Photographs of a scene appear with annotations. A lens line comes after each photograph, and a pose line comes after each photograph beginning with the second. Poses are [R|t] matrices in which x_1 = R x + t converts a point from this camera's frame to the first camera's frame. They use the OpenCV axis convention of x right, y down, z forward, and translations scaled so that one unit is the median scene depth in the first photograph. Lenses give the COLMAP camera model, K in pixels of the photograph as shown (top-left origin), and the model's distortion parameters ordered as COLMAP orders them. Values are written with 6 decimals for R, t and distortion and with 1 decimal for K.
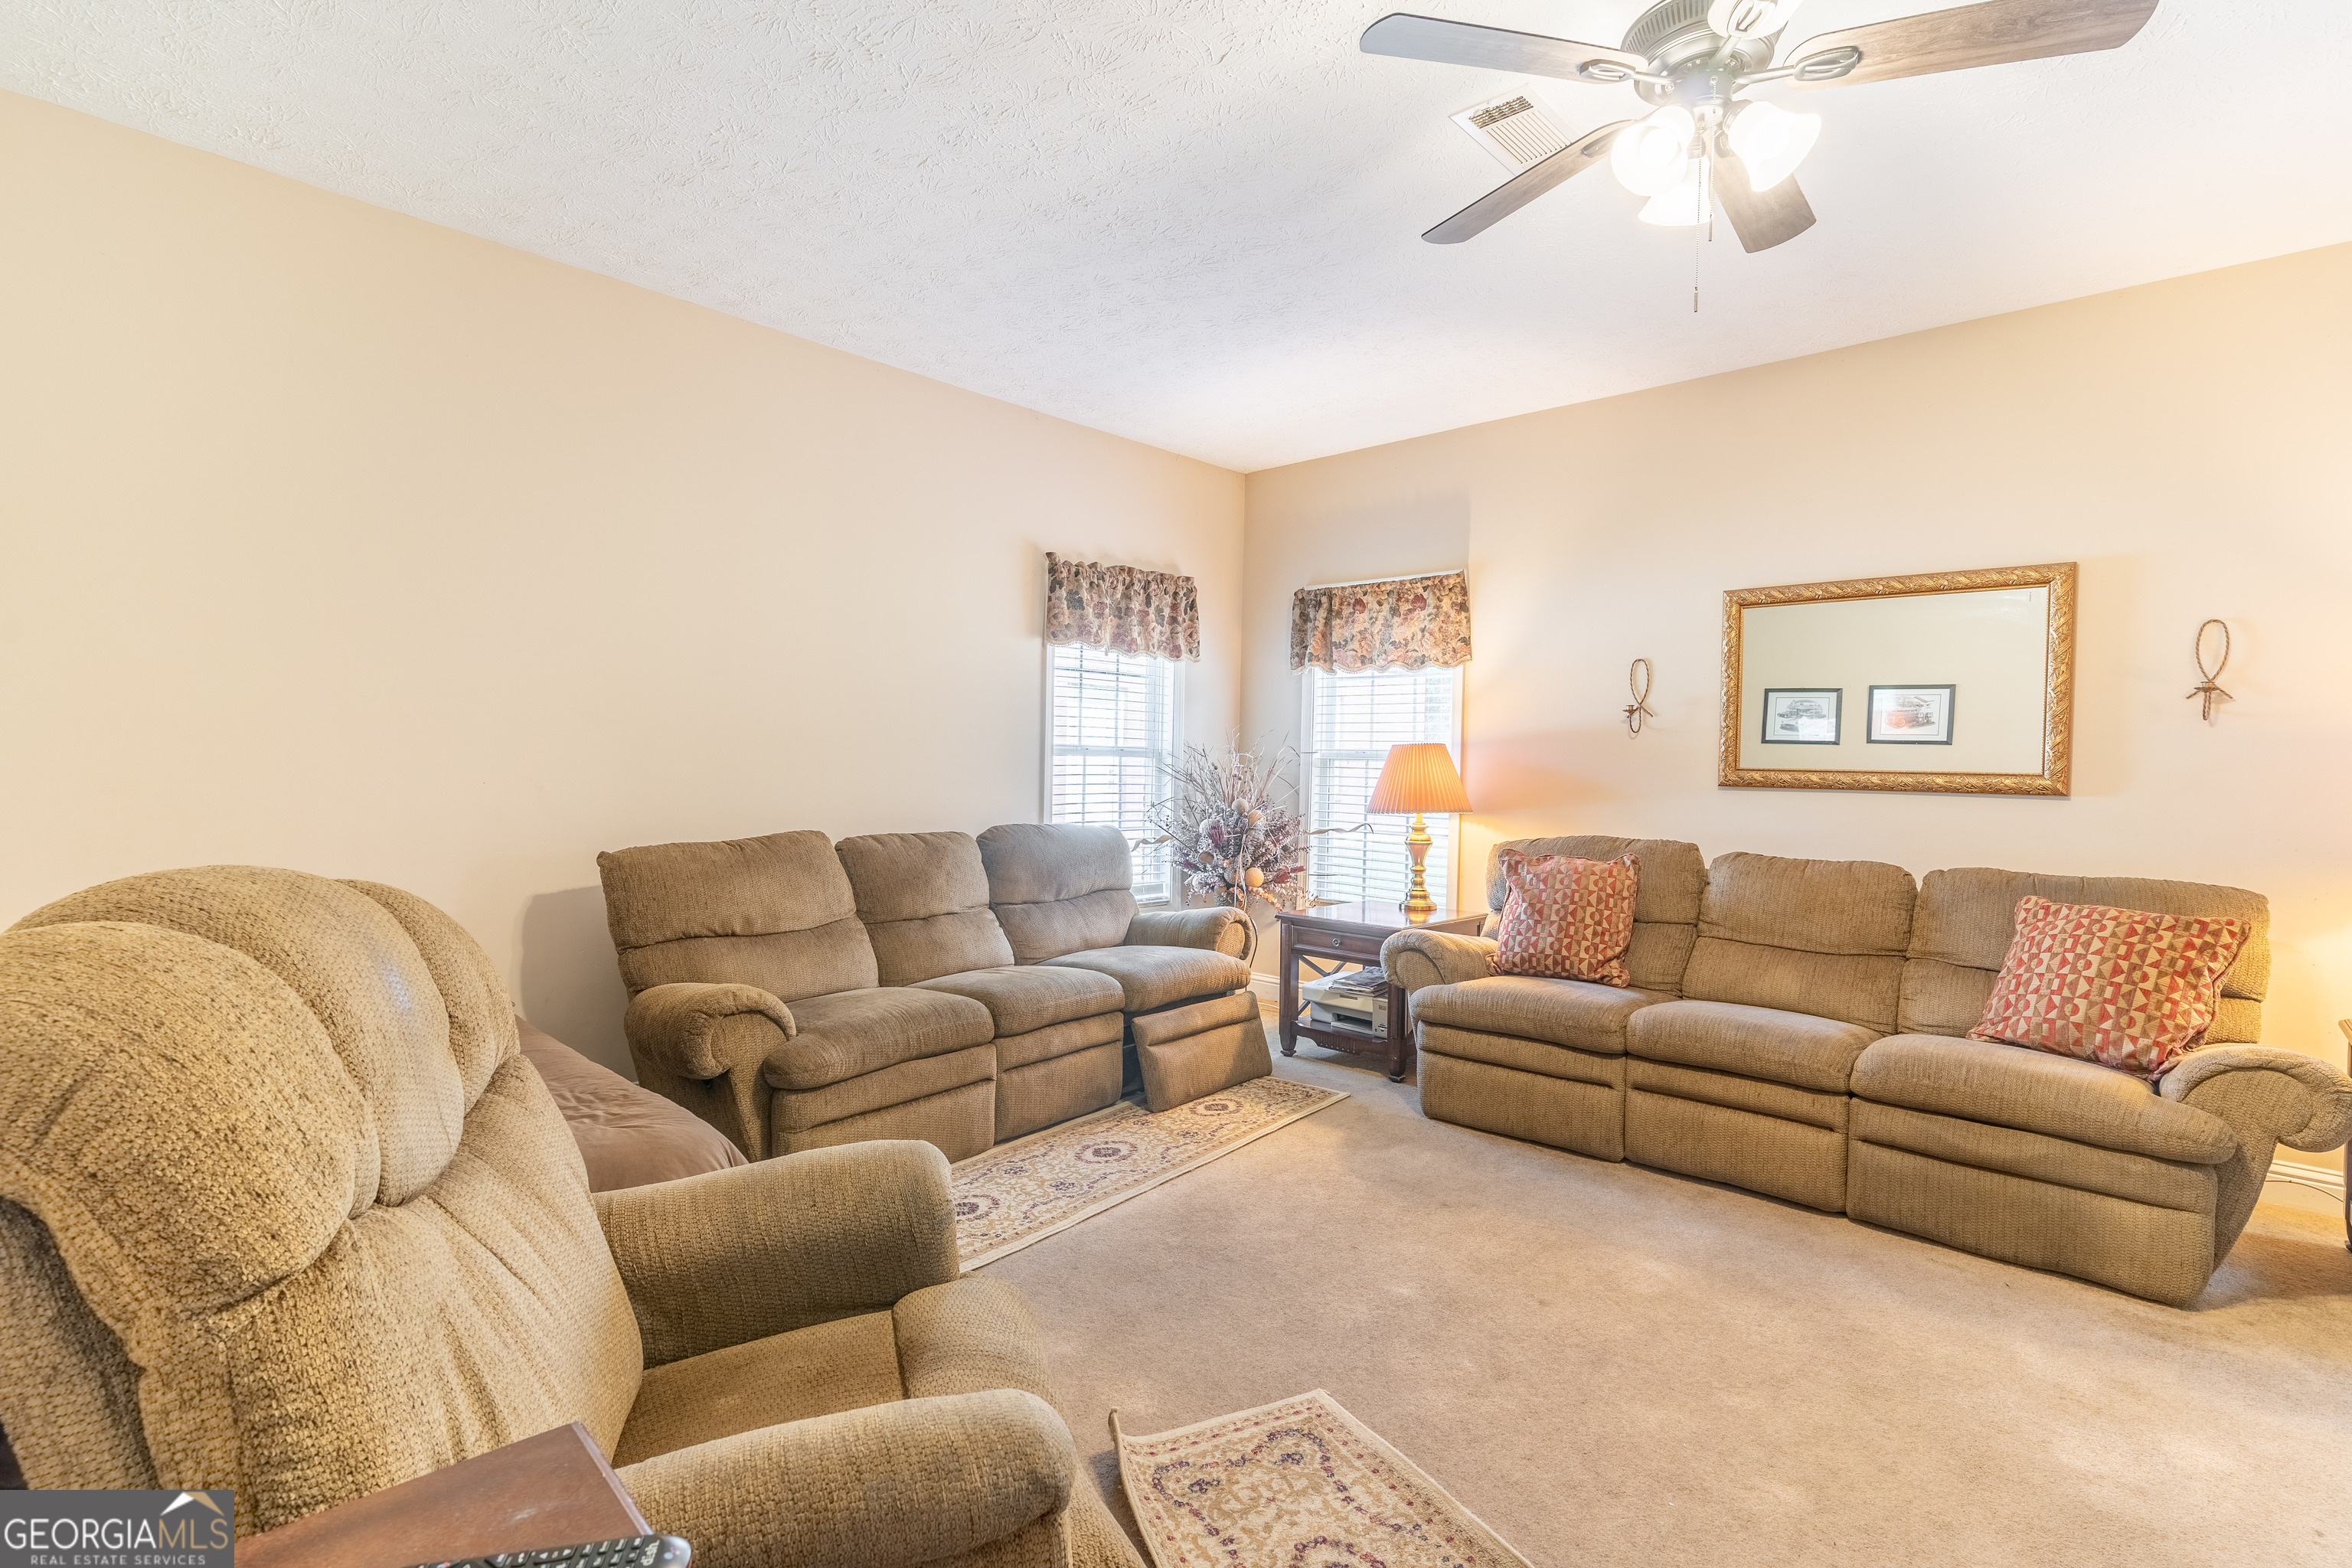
lens RADIAL K [[1134.7, 0, 1165.6], [0, 1134.7, 773.1], [0, 0, 1]] dist [0.004724, -0.001741]
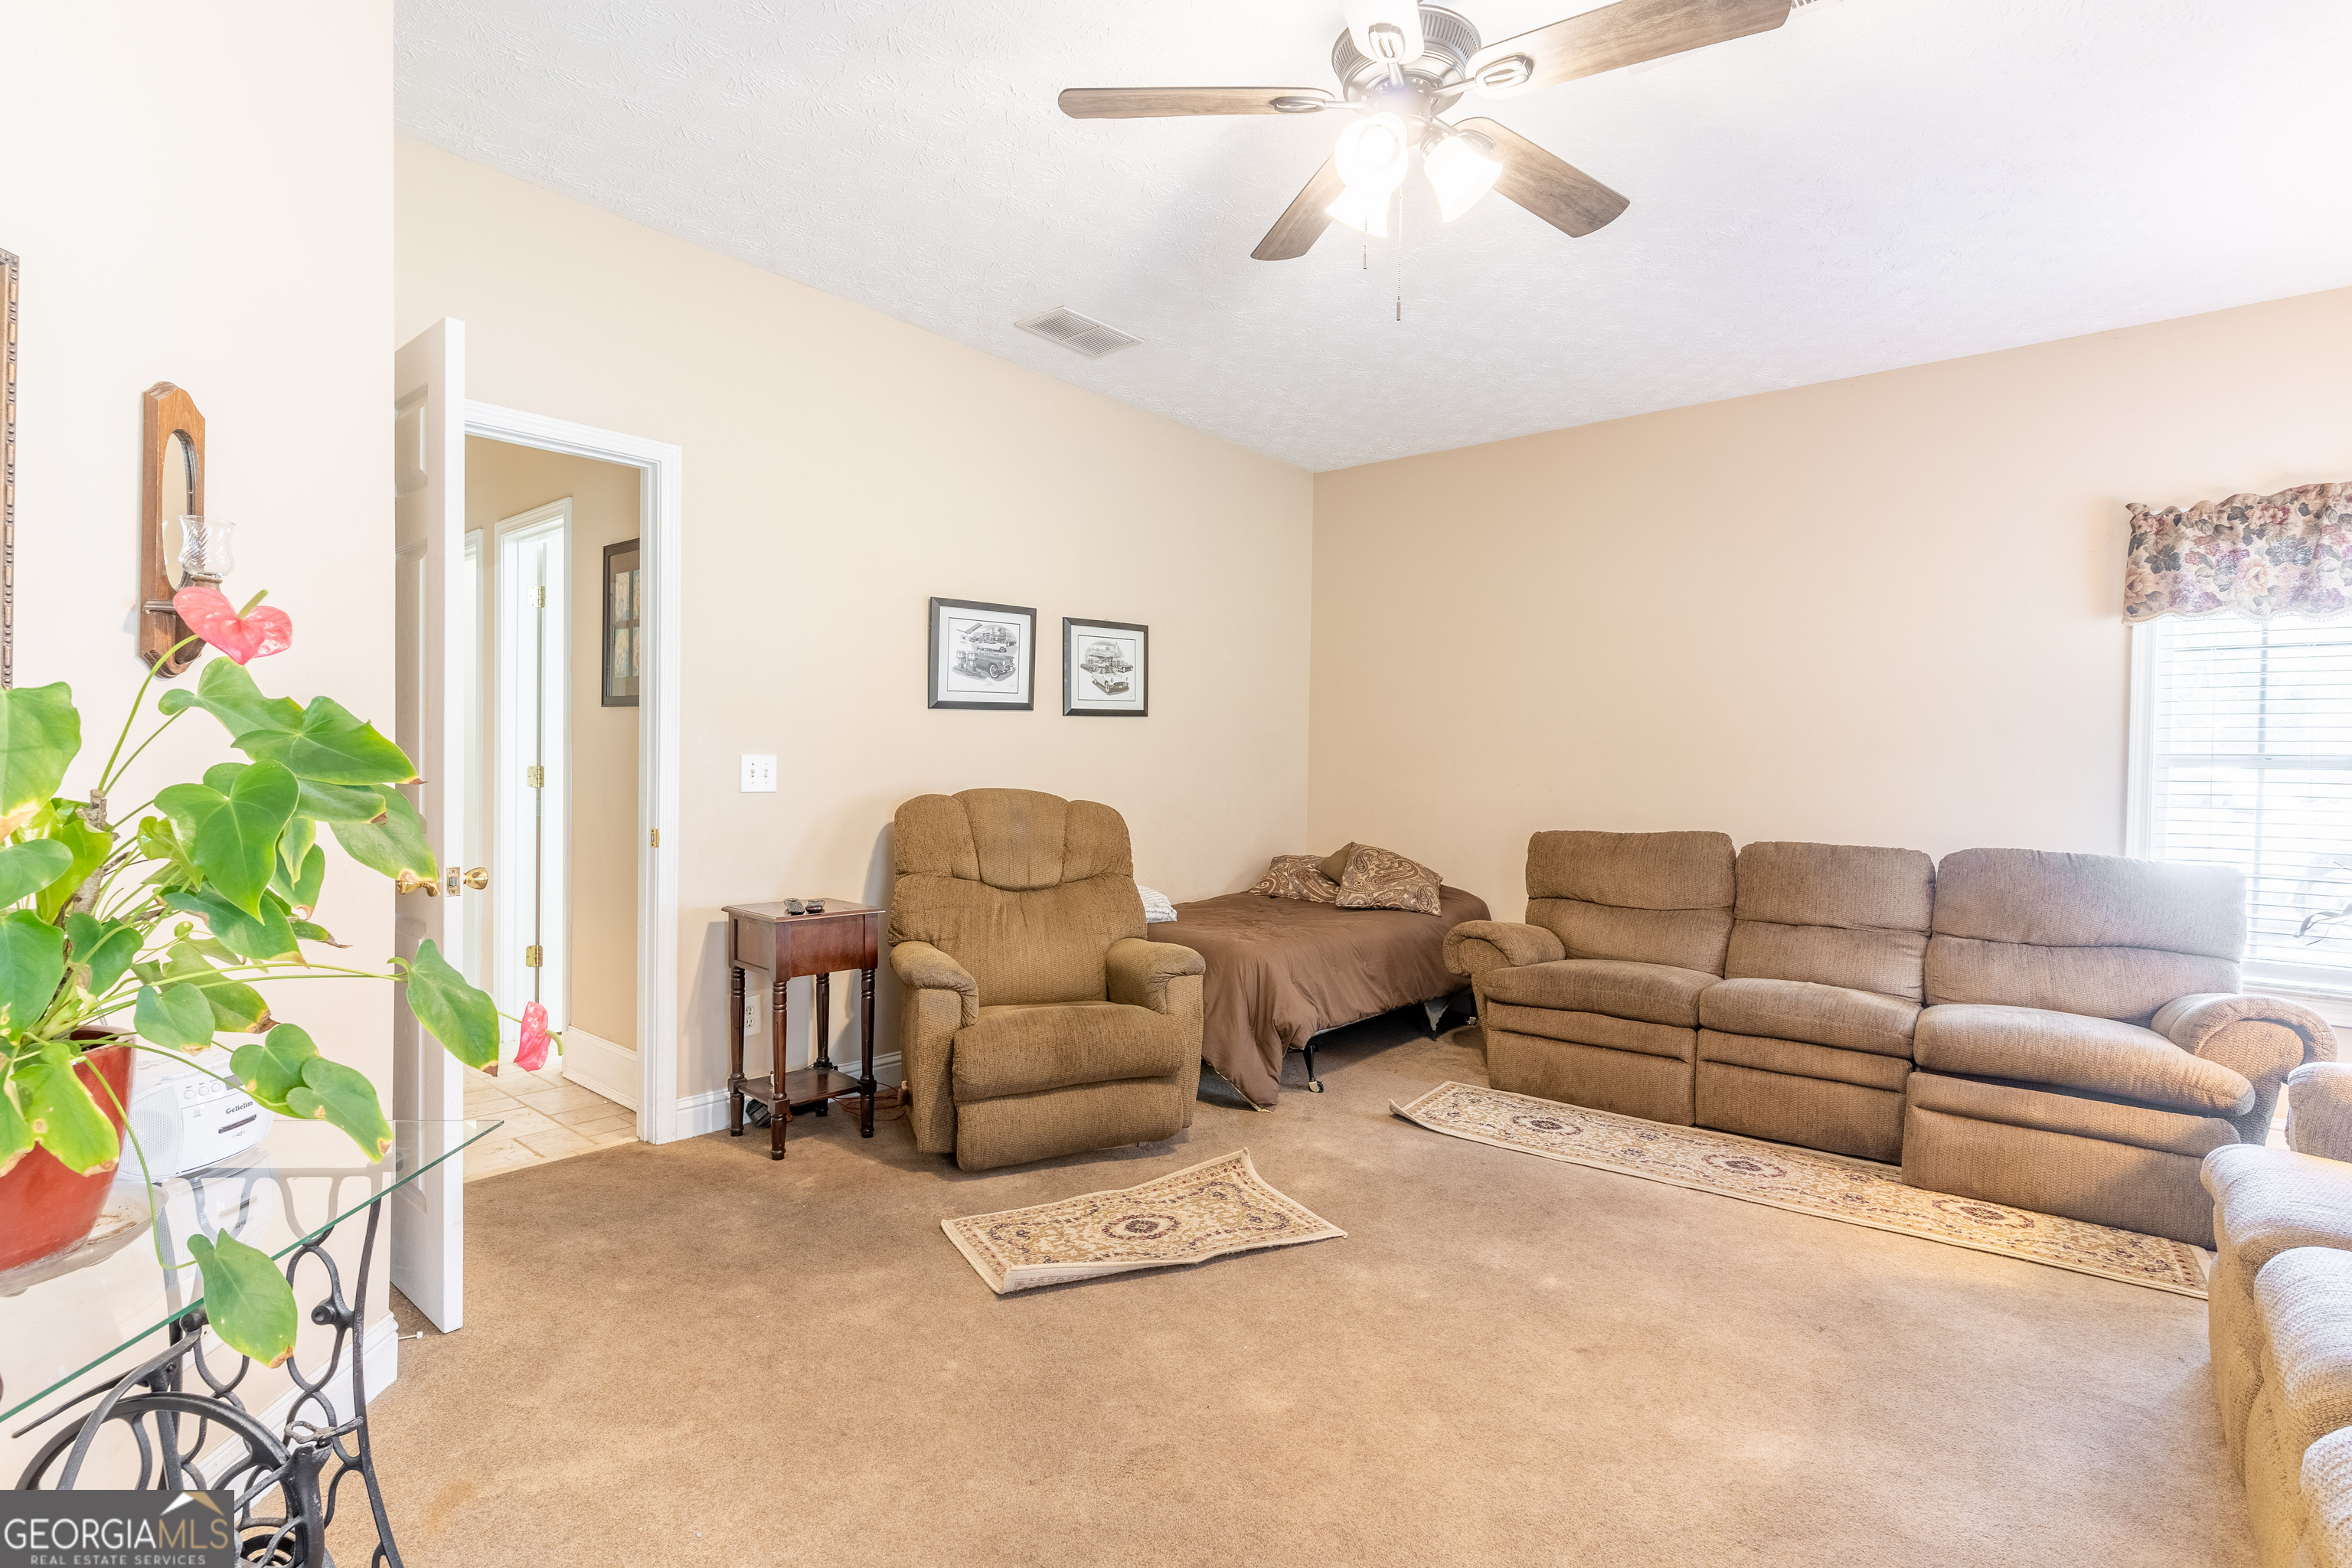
lens RADIAL K [[1134.7, 0, 1168.1], [0, 1134.7, 777.1], [0, 0, 1]] dist [0.004724, -0.001741]
pose [[0.037928, 0.004885, -0.999269, 0.897523], [-0.024492, 0.999692, 0.003958, 0.005444], [0.998980, 0.024324, 0.038036, 0.450405]]
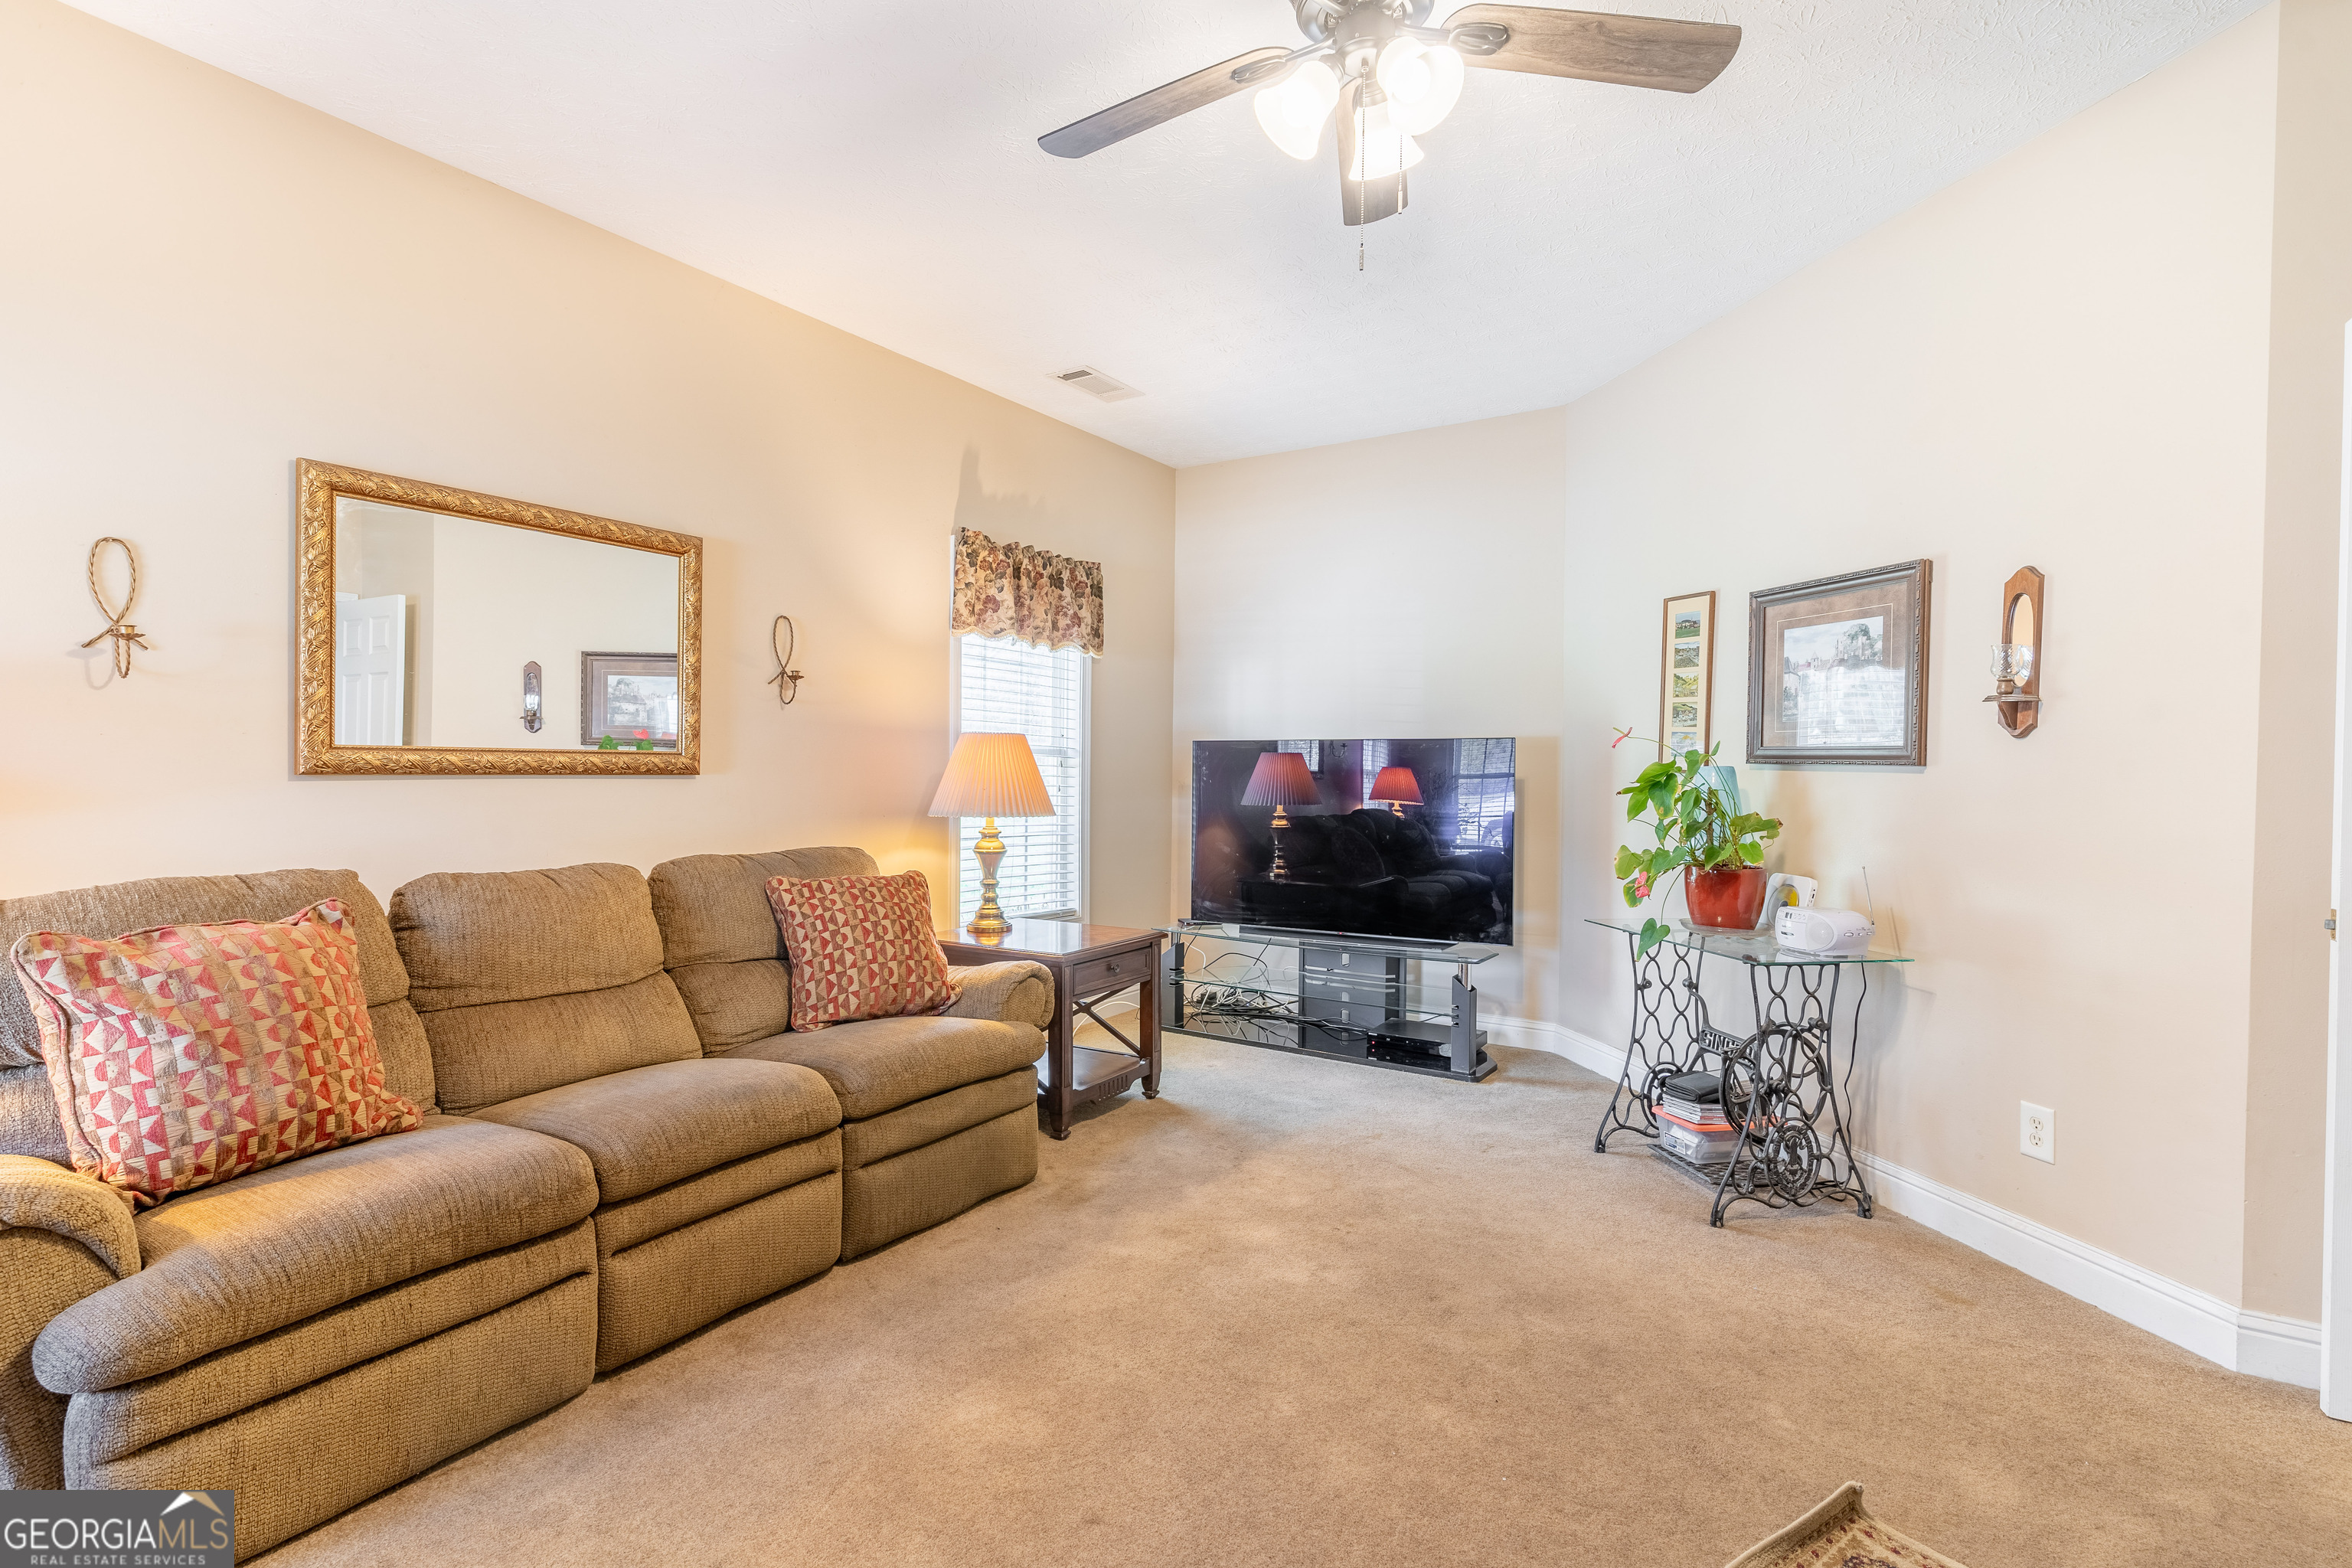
lens RADIAL K [[1134.7, 0, 1169.5], [0, 1134.7, 775.6], [0, 0, 1]] dist [0.004724, -0.001741]
pose [[-0.196986, -0.031395, 0.979904, -0.256096], [-0.005620, 0.999507, 0.030894, -0.011802], [-0.980390, 0.000579, -0.197065, 0.796452]]
